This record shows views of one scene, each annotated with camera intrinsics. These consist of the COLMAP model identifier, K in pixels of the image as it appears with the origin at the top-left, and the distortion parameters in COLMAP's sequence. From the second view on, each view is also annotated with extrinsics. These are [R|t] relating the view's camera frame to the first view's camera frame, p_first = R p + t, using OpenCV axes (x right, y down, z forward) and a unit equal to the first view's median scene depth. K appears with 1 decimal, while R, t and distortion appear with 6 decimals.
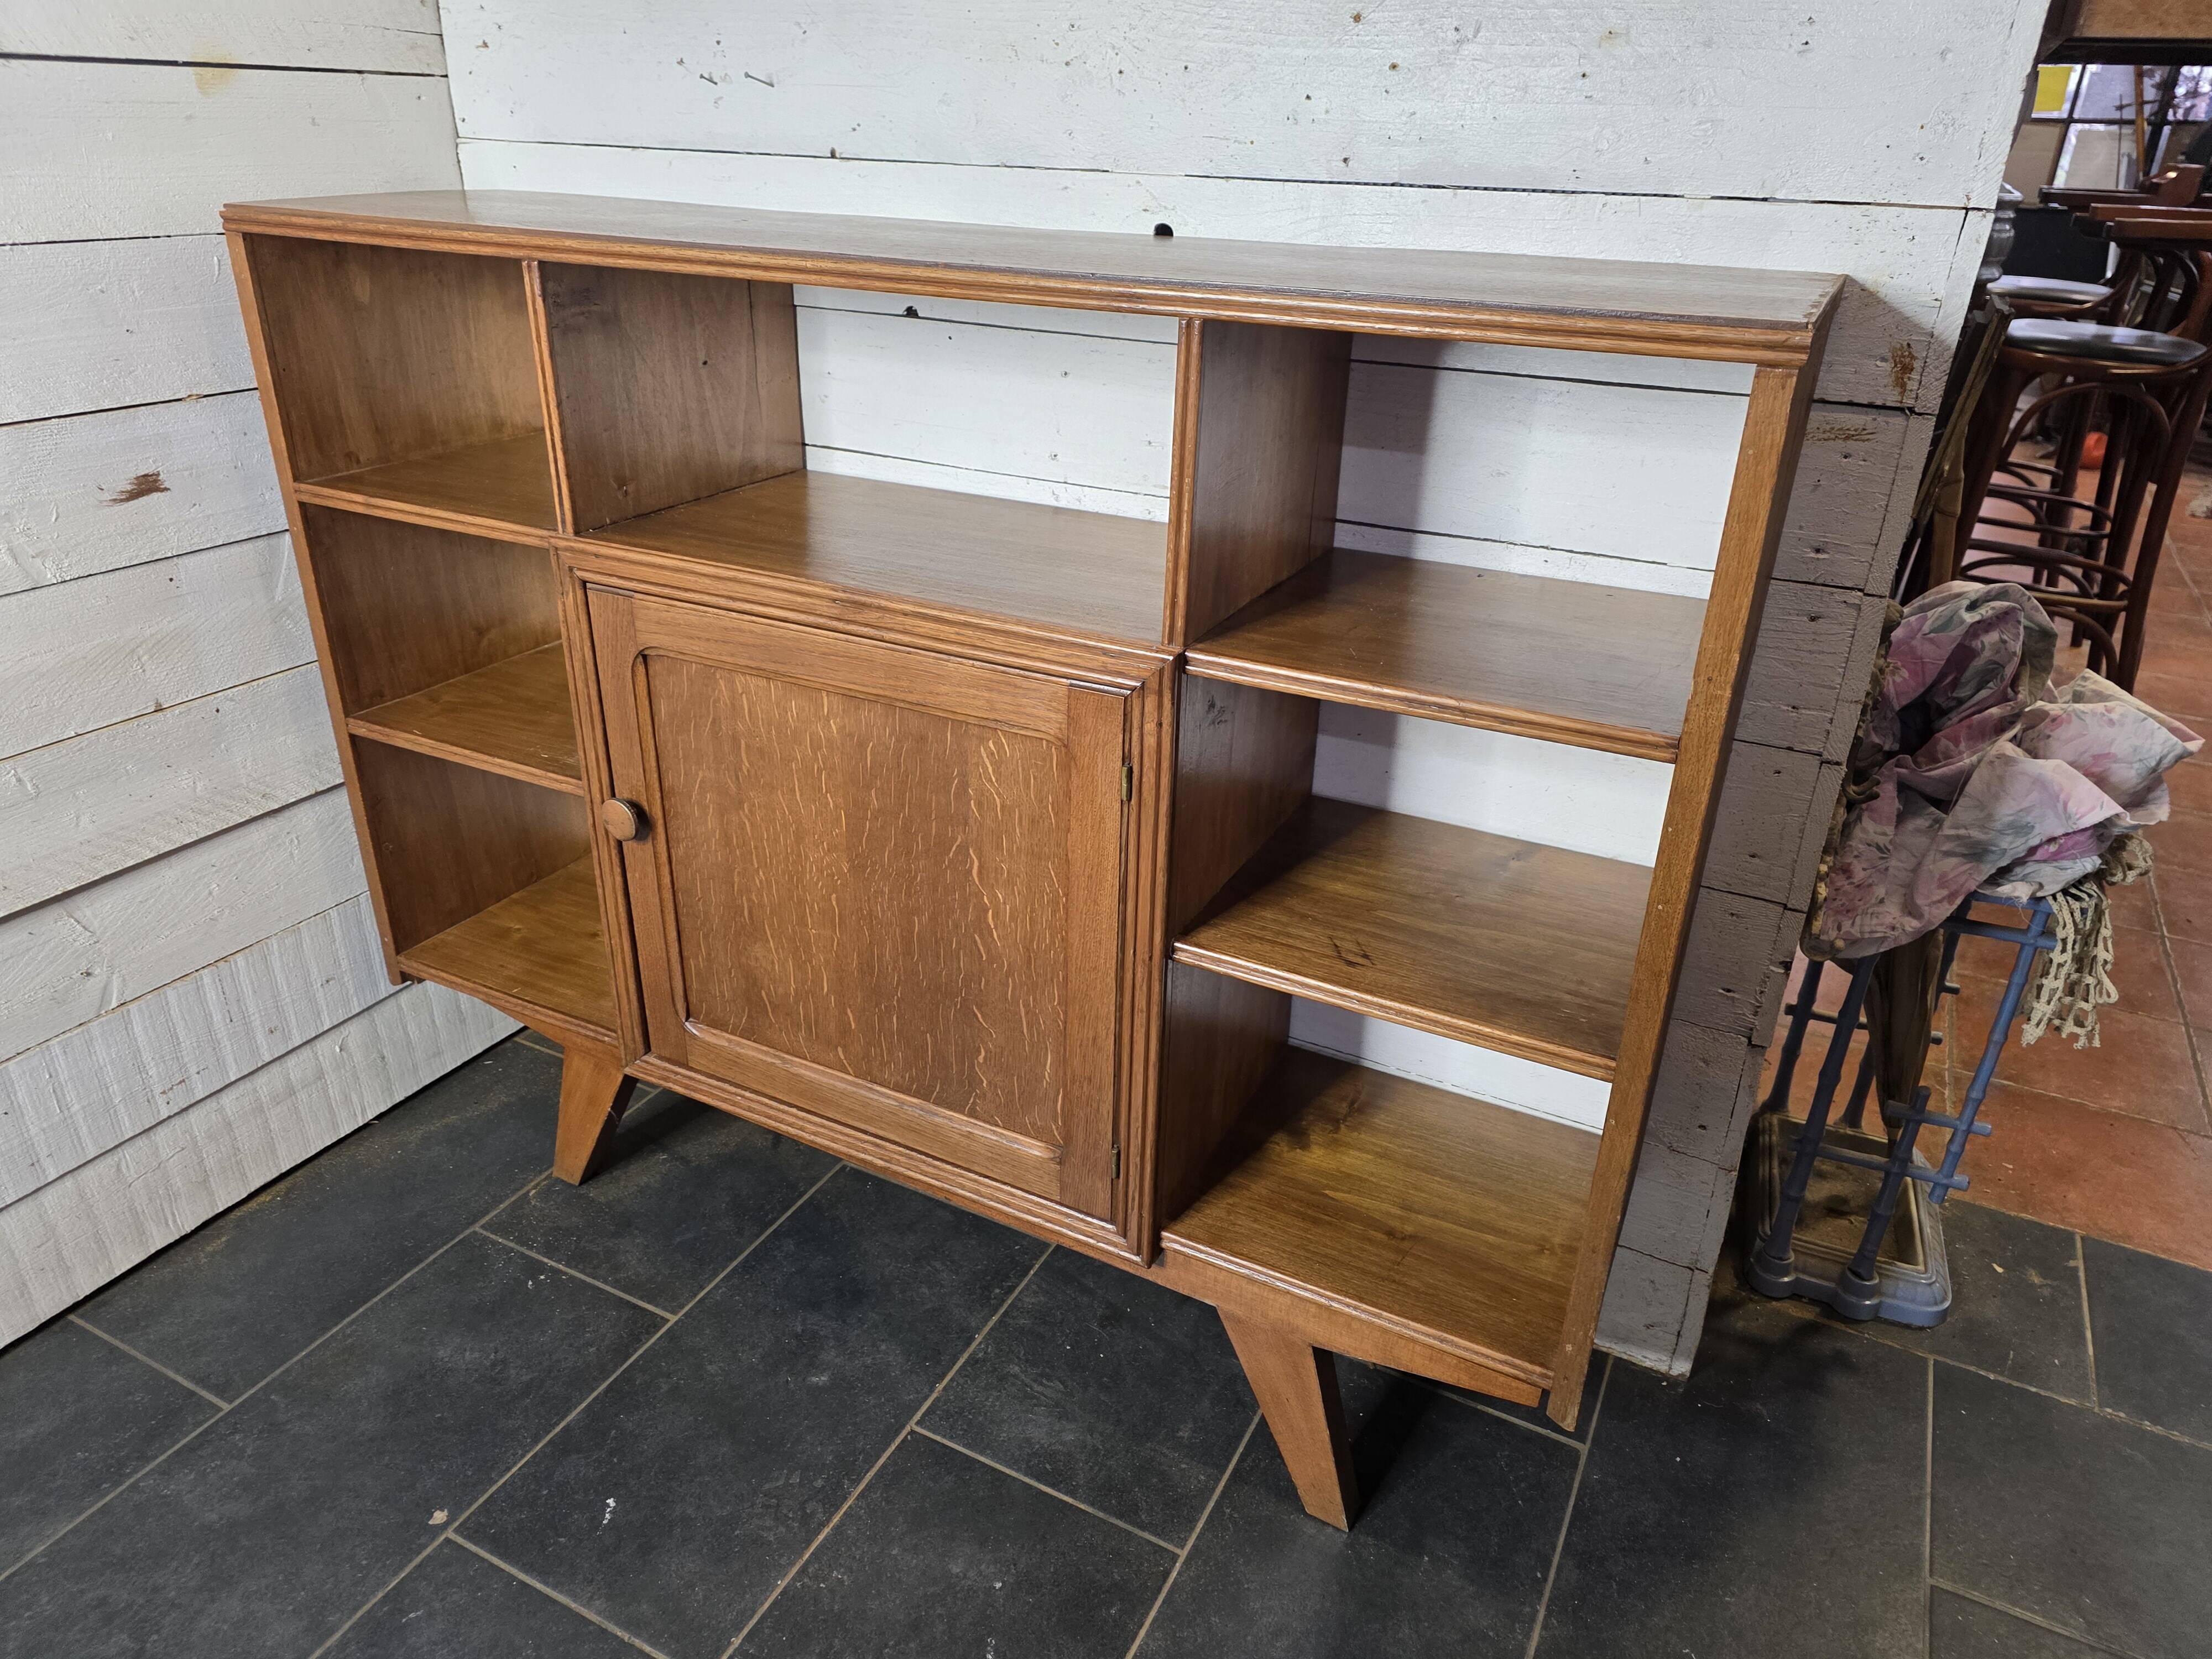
lens RADIAL K [[1469.7, 0, 1095.1], [0, 1469.7, 811.7], [0, 0, 1]] dist [0.037259, -0.030693]
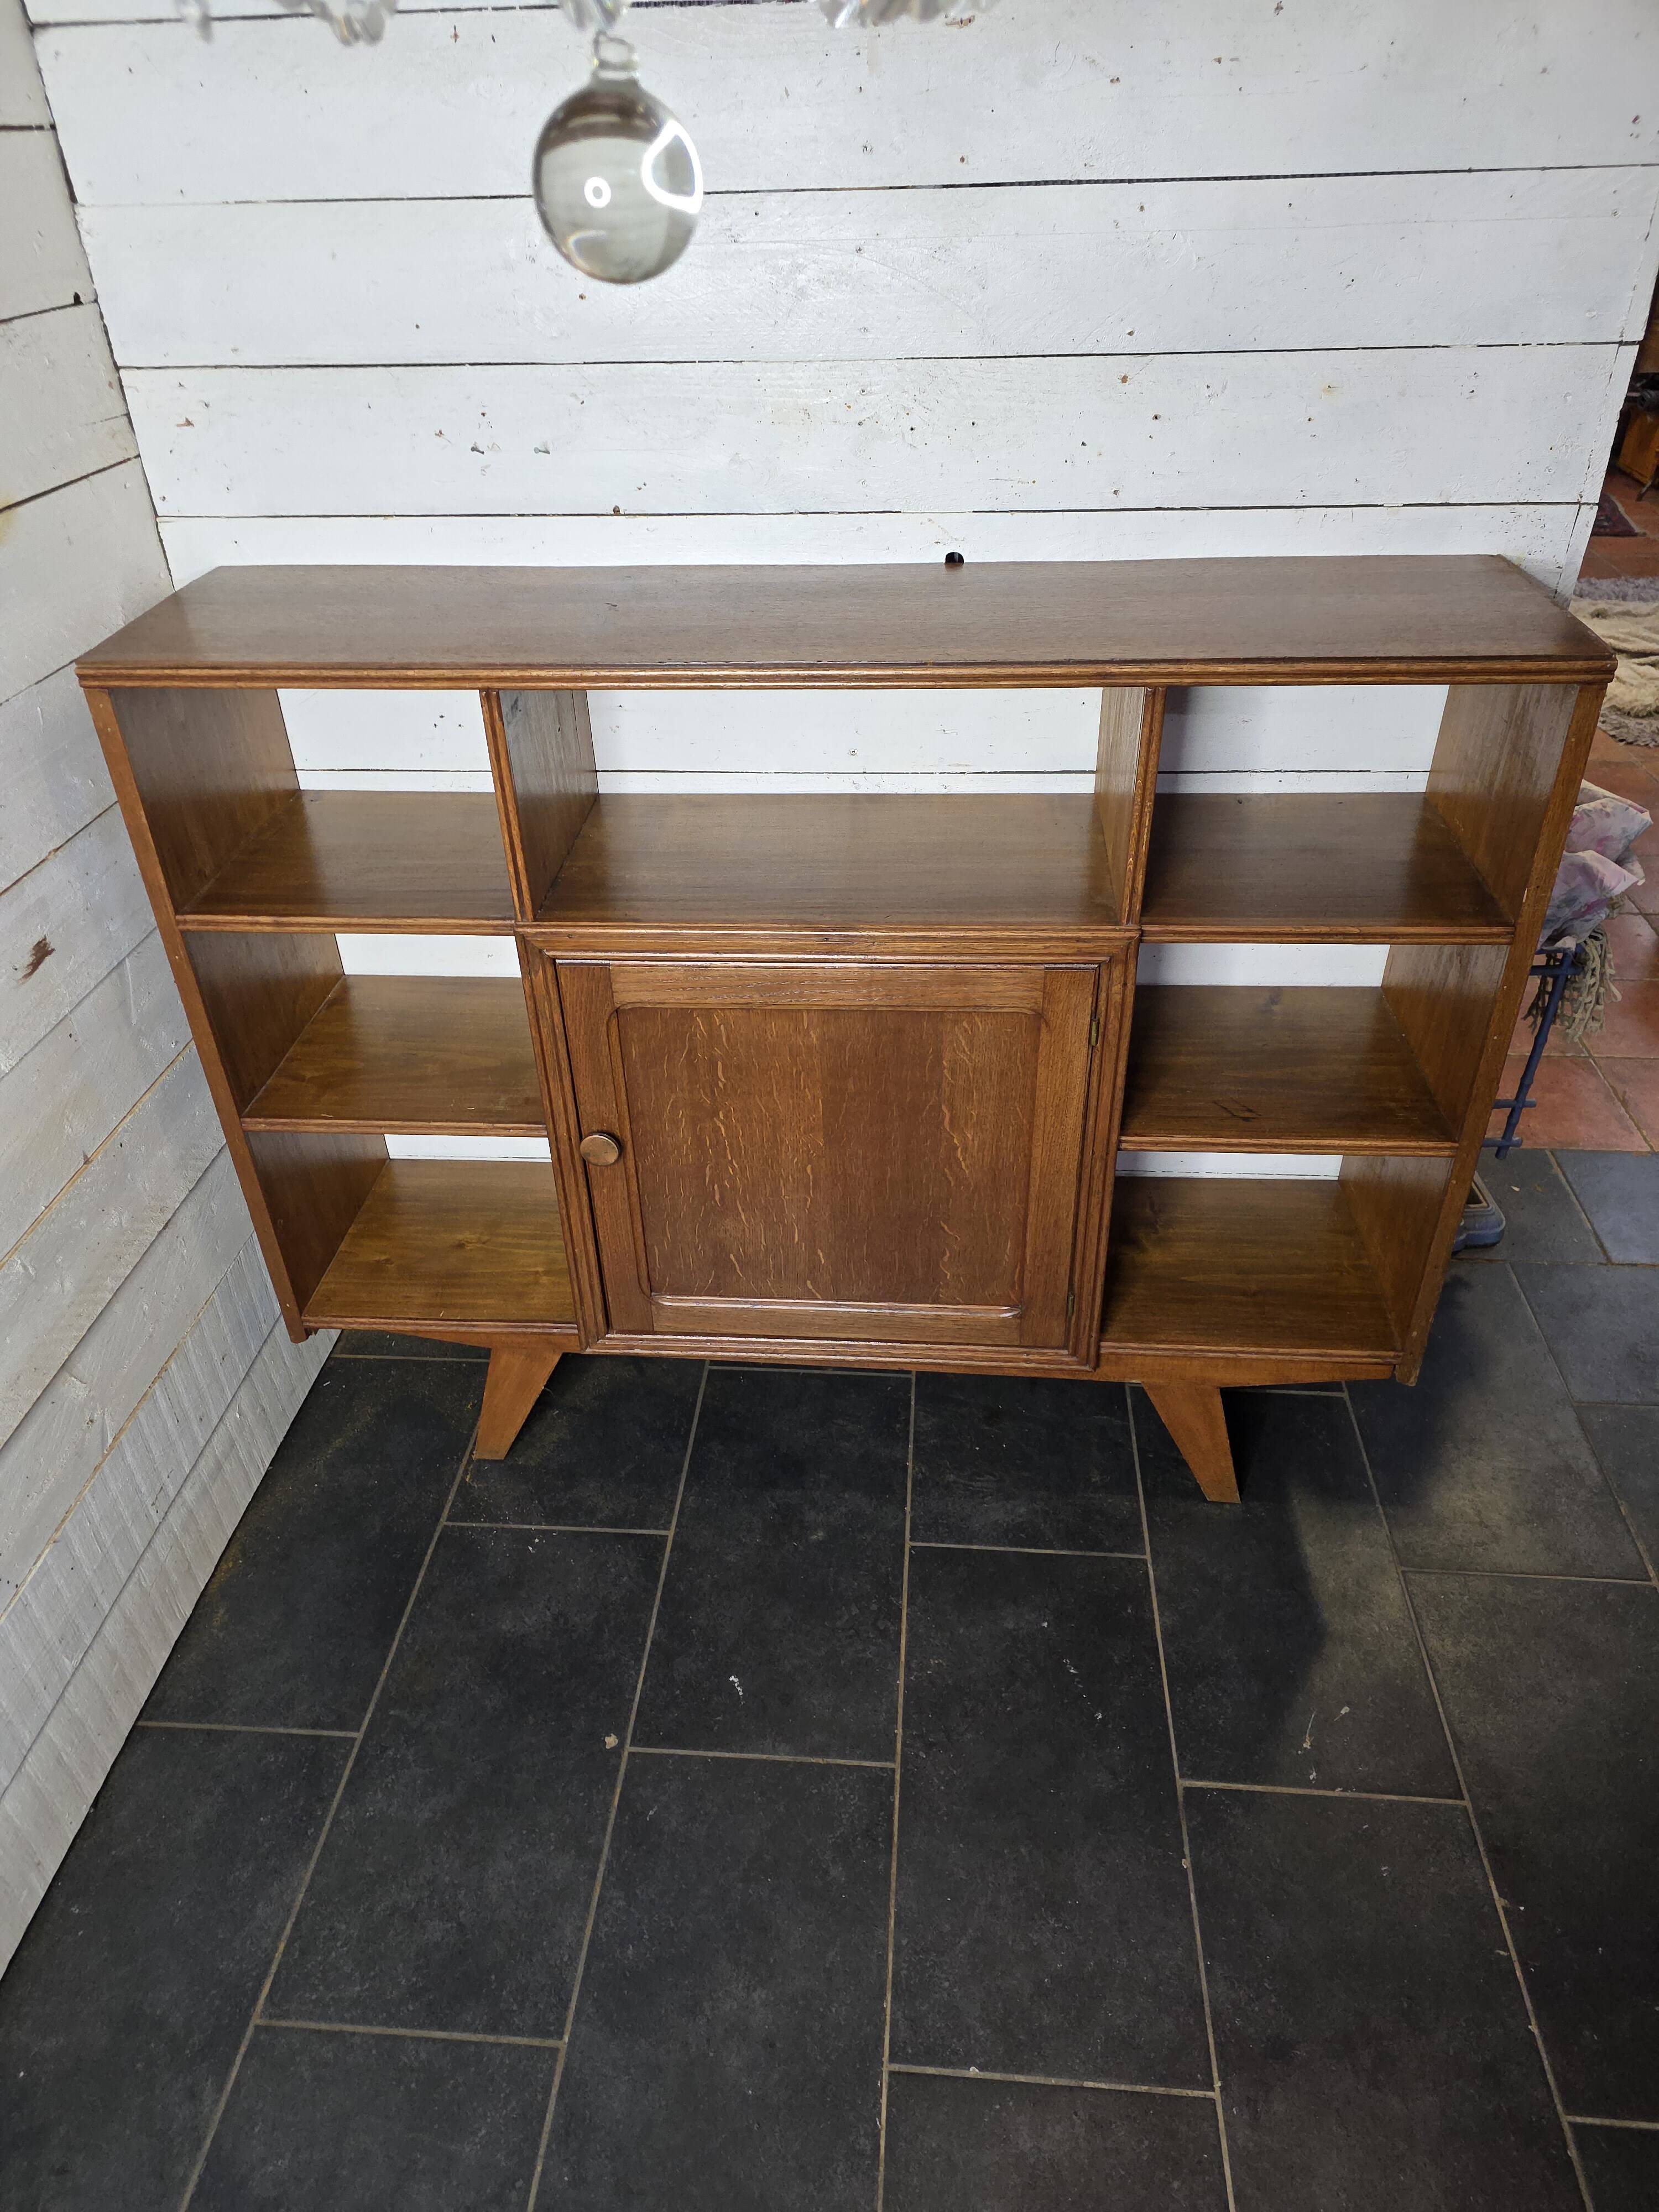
lens RADIAL K [[1453.5, 0, 804.7], [0, 1453.5, 1123.6], [0, 0, 1]] dist [0.057005, -0.052303]
pose [[0.922213, -0.257803, 0.288201, -0.491803], [0.209219, 0.959471, 0.188795, -0.193433], [-0.325192, -0.113812, 0.938774, -0.112932]]
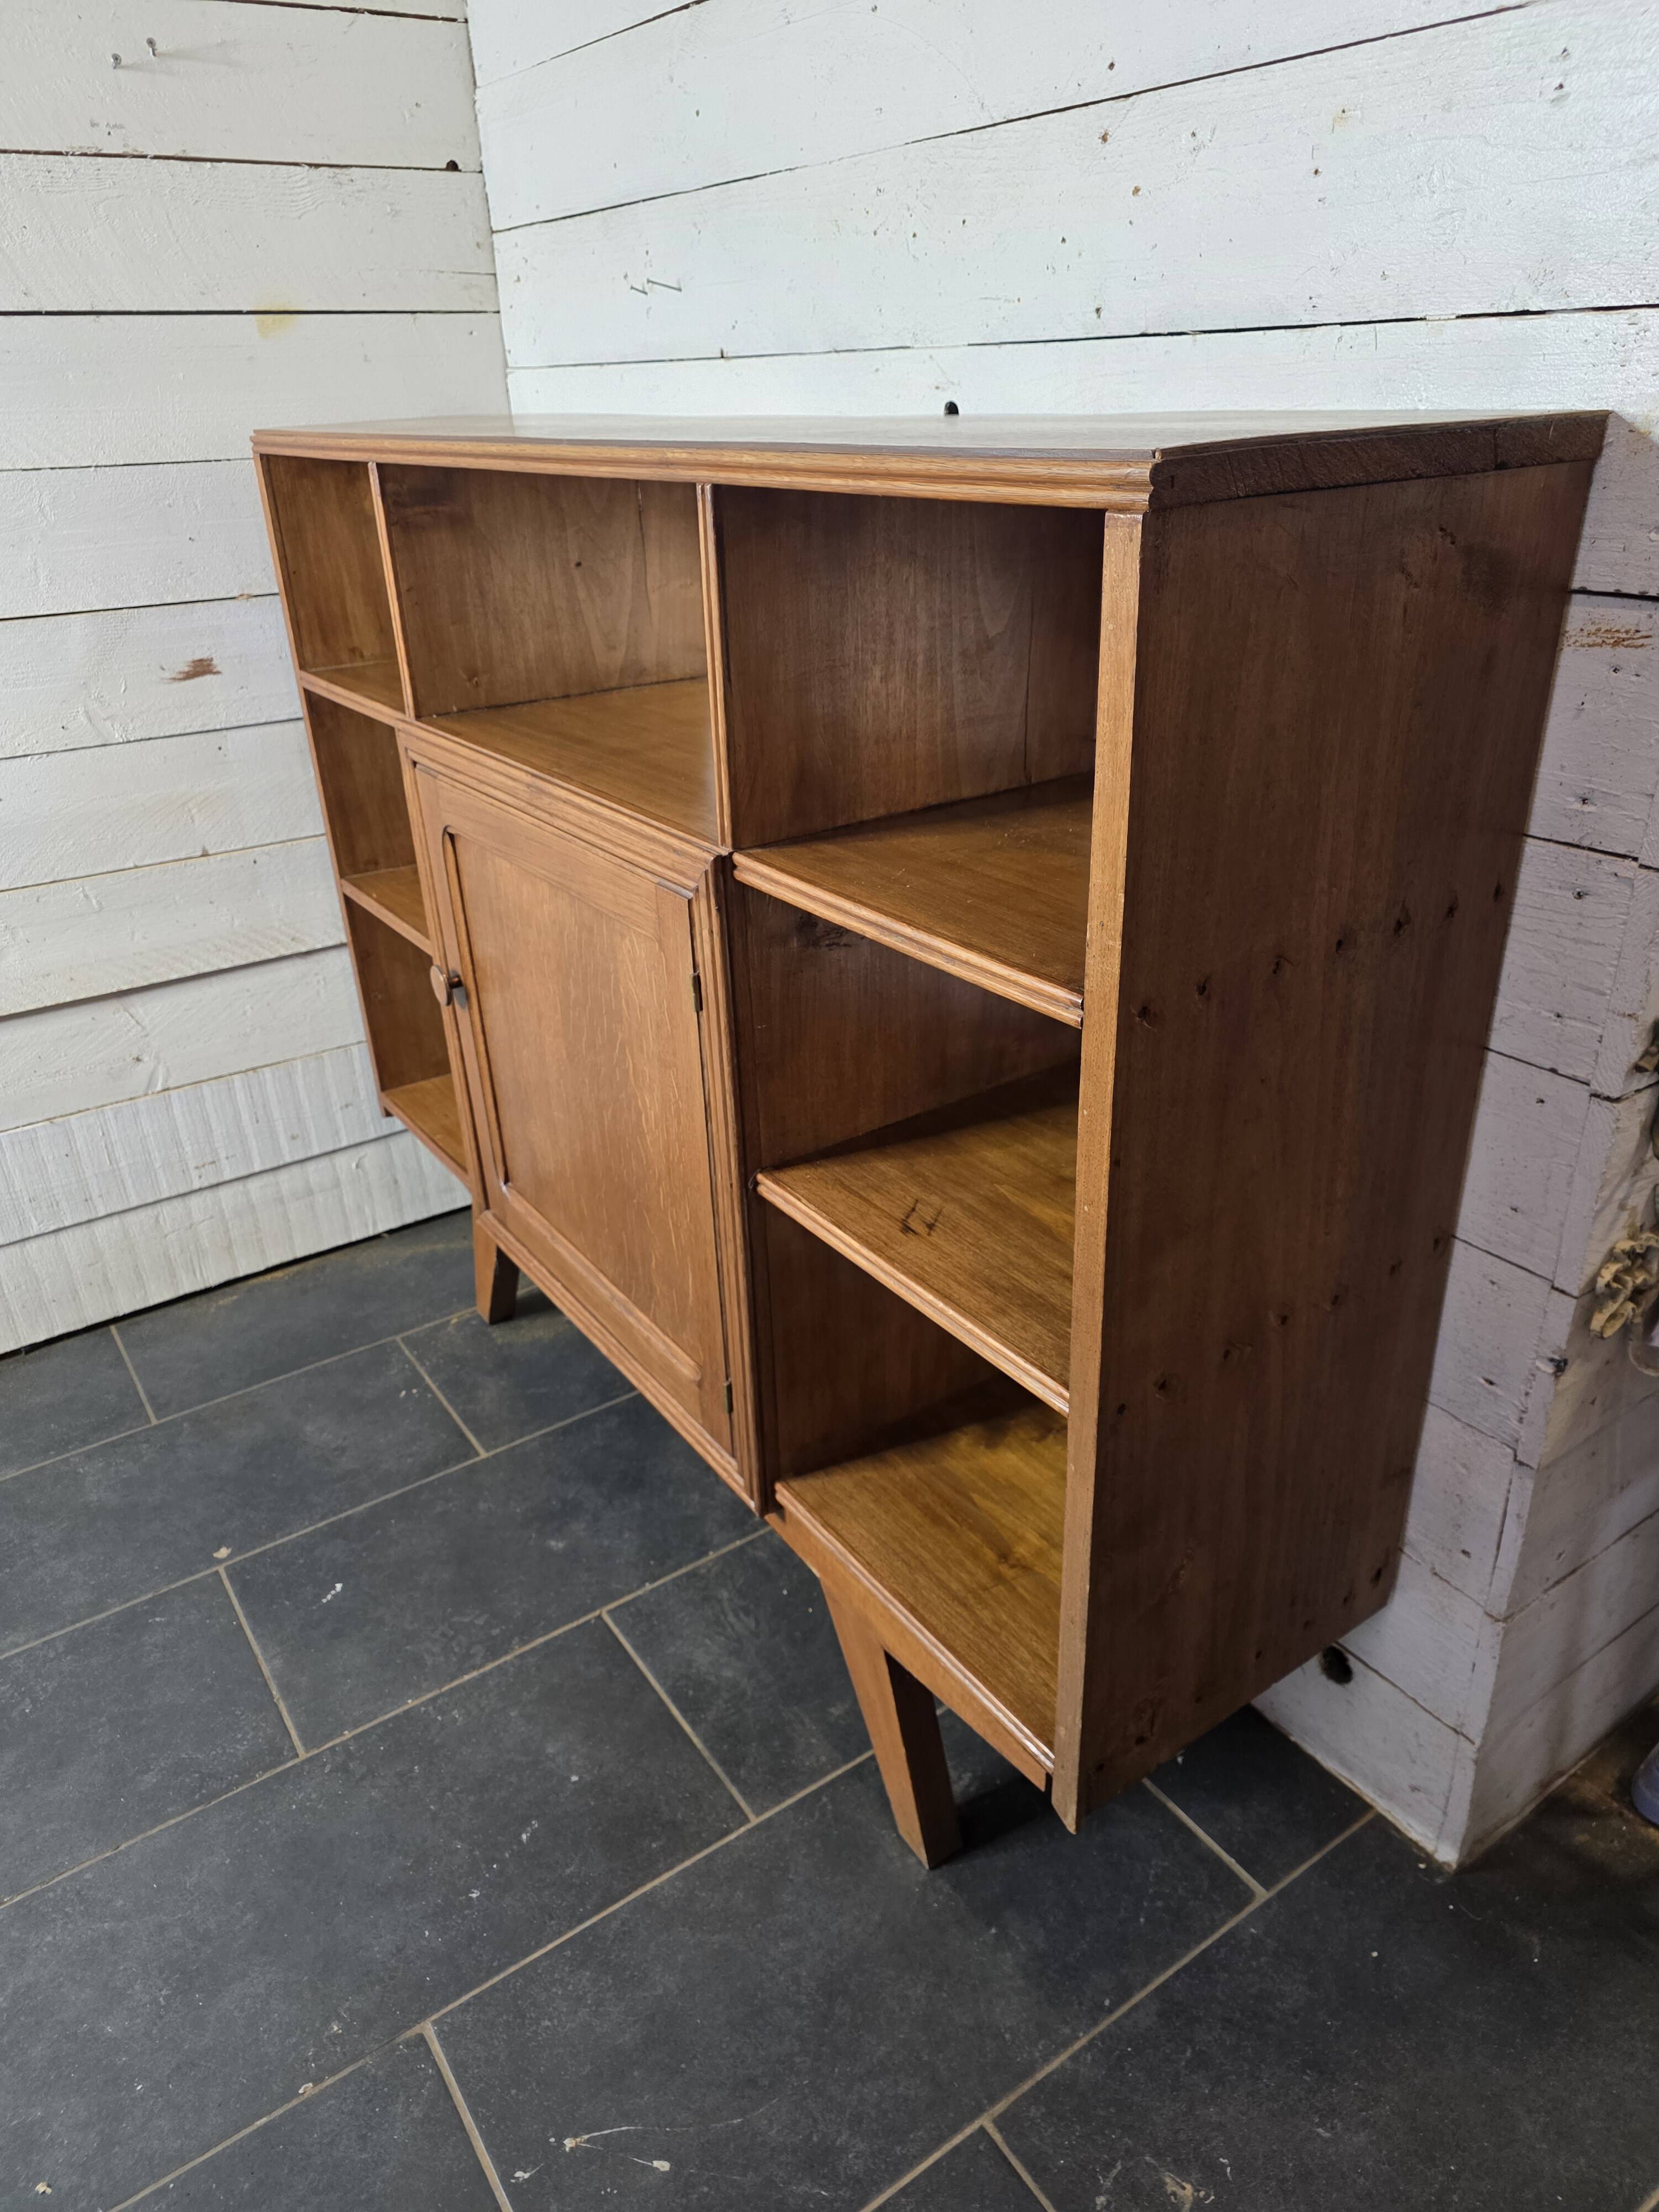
lens RADIAL K [[1469.7, 0, 834.1], [0, 1469.7, 1103.4], [0, 0, 1]] dist [0.037259, -0.030693]
pose [[0.881205, 0.159674, -0.444952, 0.429784], [-0.152724, 0.986916, 0.051698, -0.009111], [0.447385, 0.022398, 0.894061, 0.156152]]
